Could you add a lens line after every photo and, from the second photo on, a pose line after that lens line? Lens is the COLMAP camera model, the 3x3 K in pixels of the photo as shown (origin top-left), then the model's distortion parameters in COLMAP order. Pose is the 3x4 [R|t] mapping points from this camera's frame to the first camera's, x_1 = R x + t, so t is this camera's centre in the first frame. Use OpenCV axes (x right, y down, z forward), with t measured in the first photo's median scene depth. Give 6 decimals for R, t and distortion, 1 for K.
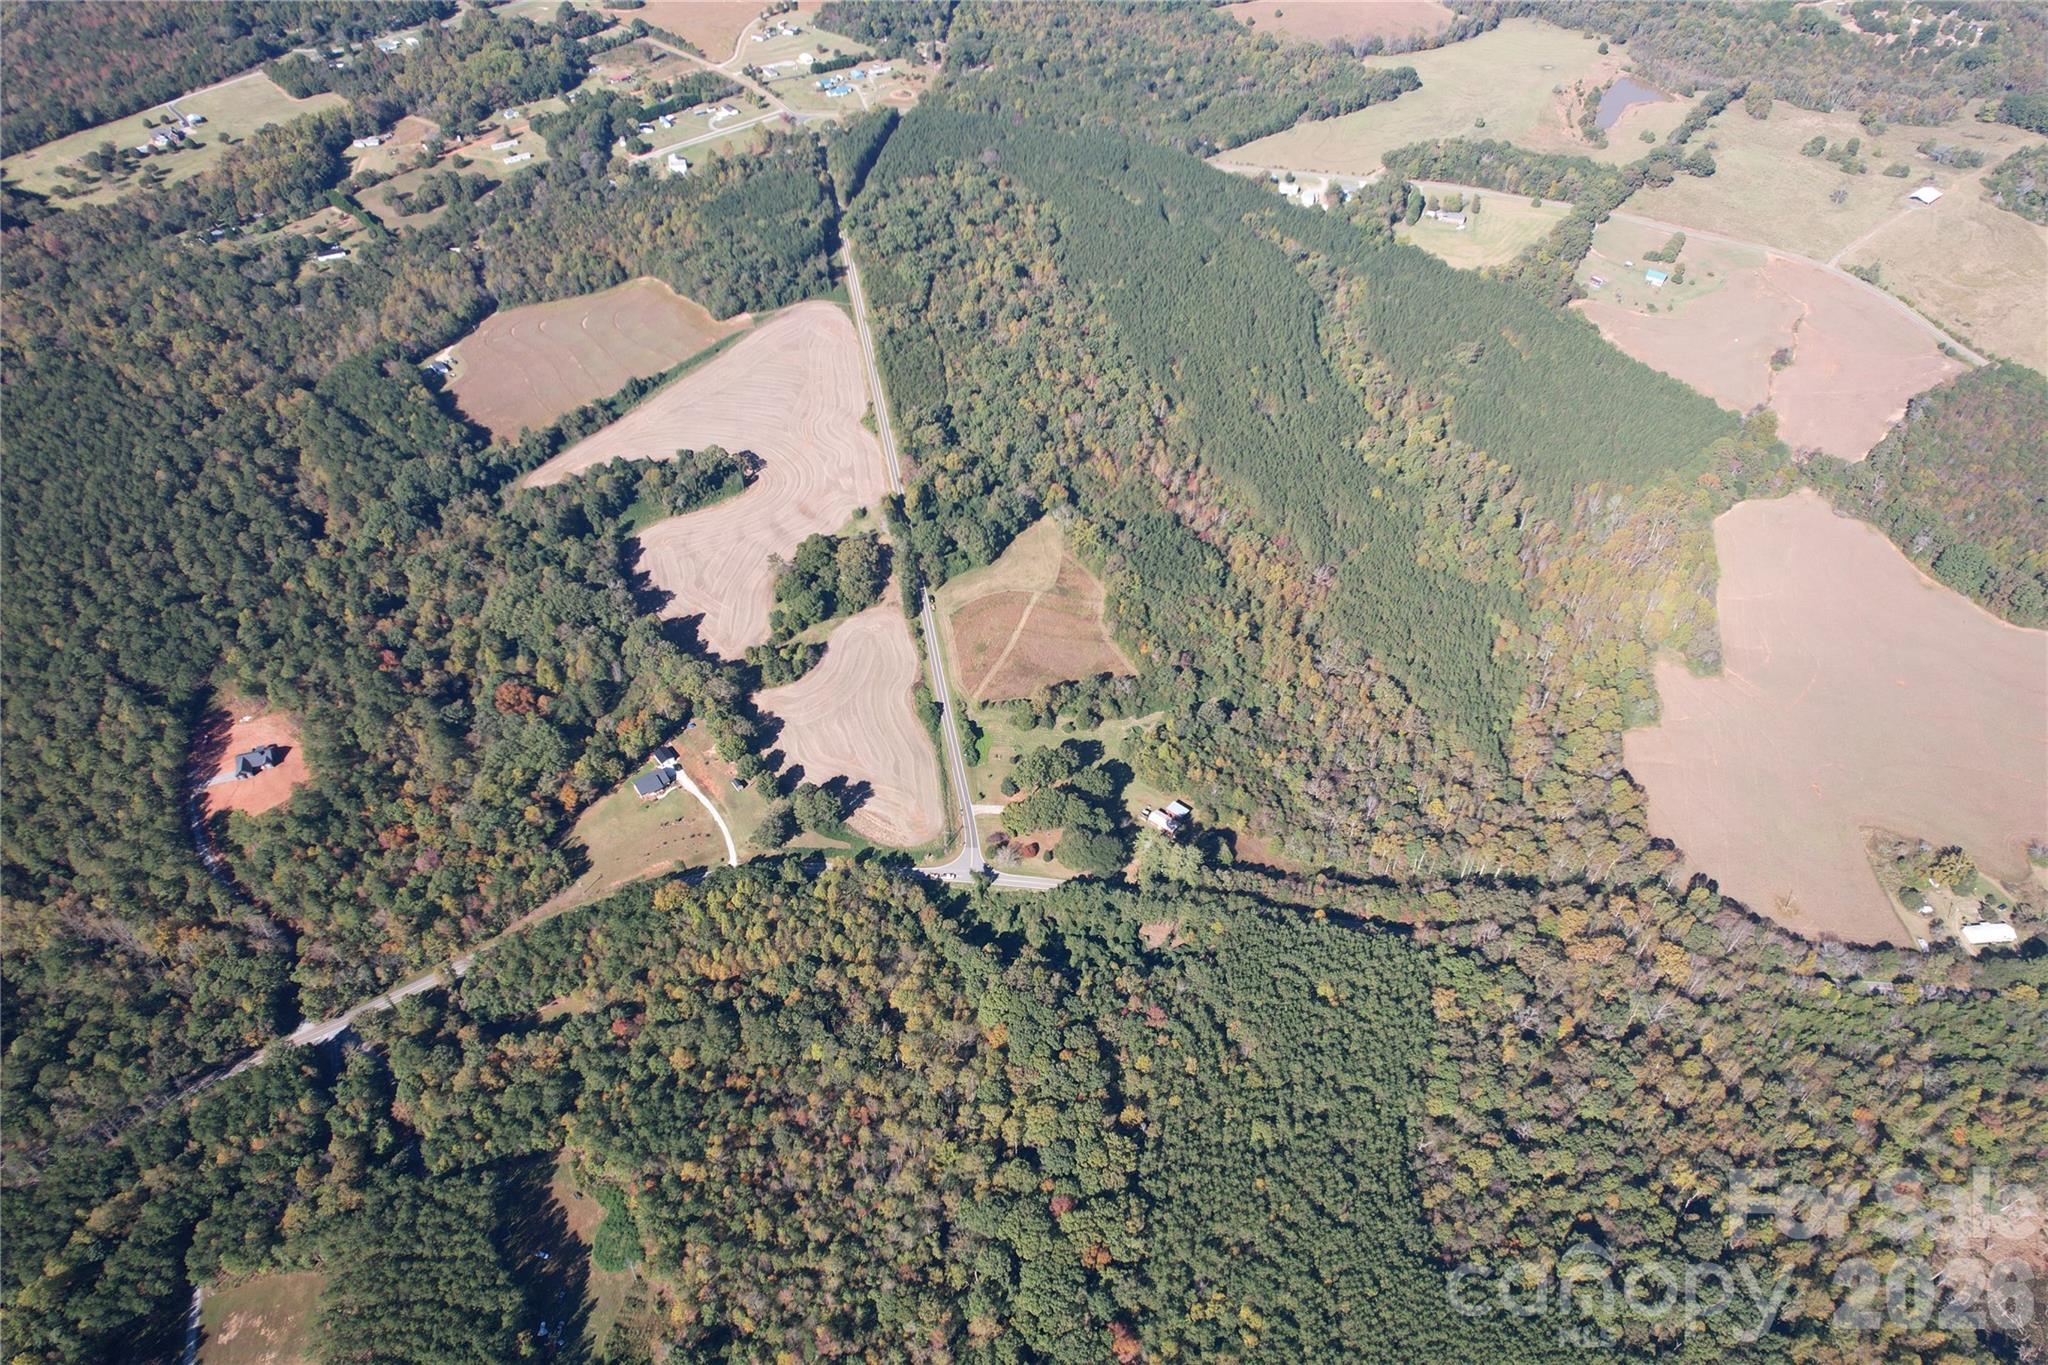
lens RADIAL K [[1311.1, 0, 1032.2], [0, 1311.1, 673.4], [0, 0, 1]] dist [-0.073758, 0.068697]
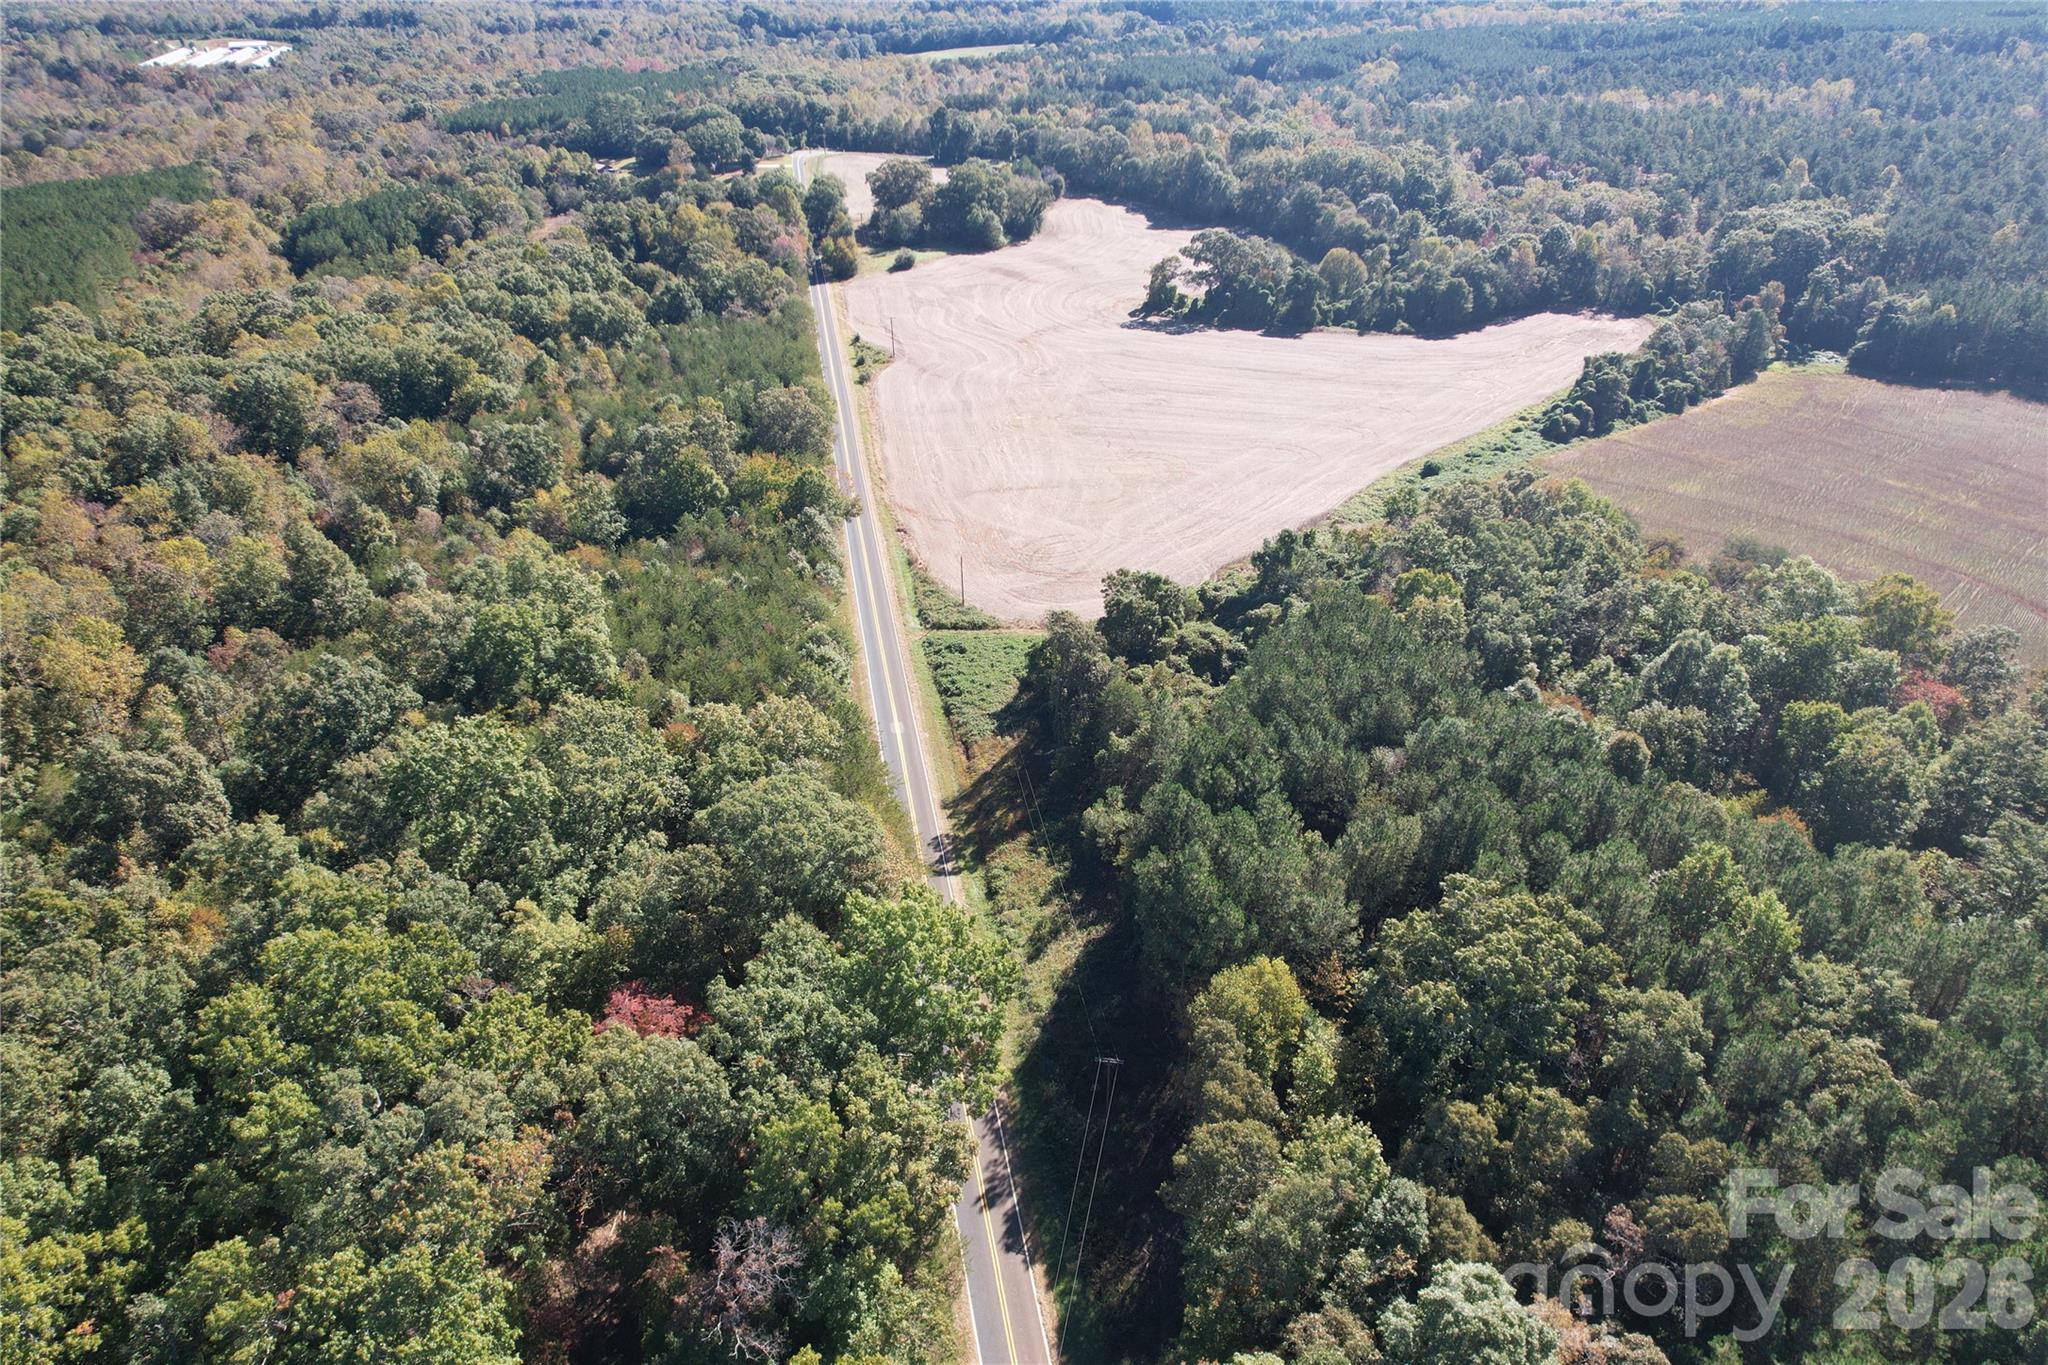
lens RADIAL K [[1311.1, 0, 1041.9], [0, 1311.1, 690.3], [0, 0, 1]] dist [-0.073758, 0.068697]
pose [[-0.999825, -0.015962, 0.009760, -0.209798], [0.005474, 0.249246, 0.968425, -0.614958], [-0.017890, 0.968309, -0.249115, 1.388599]]
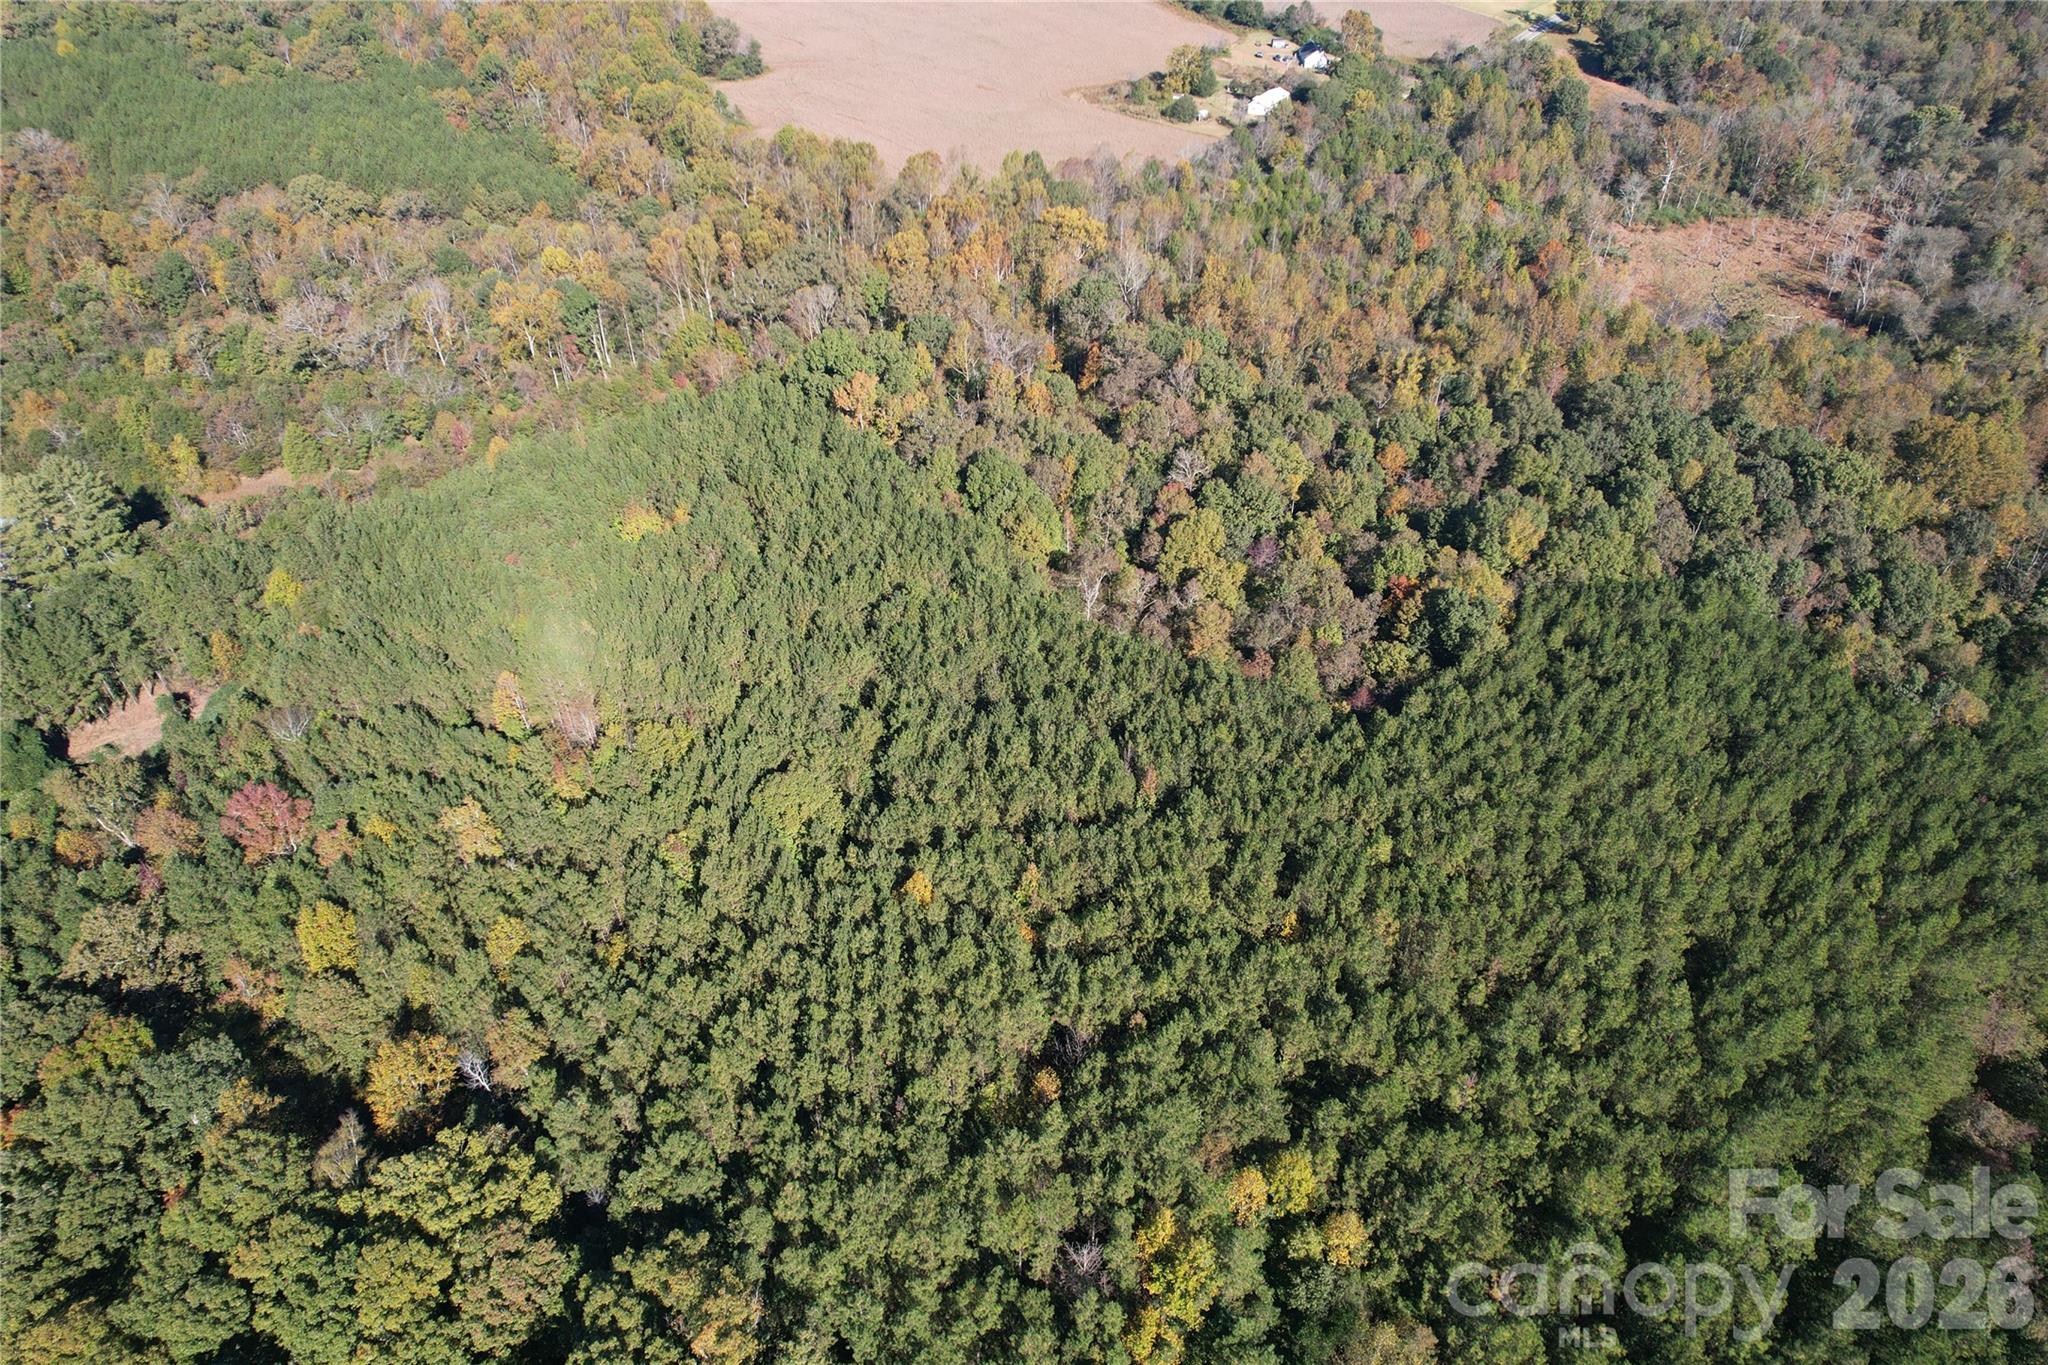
lens RADIAL K [[1311.1, 0, 1028.2], [0, 1311.1, 686.5], [0, 0, 1]] dist [-0.073758, 0.068697]
pose [[0.554129, -0.543762, 0.630289, 0.018629], [0.587319, 0.791963, 0.166889, 0.215333], [-0.589913, 0.277702, 0.758211, 0.500715]]
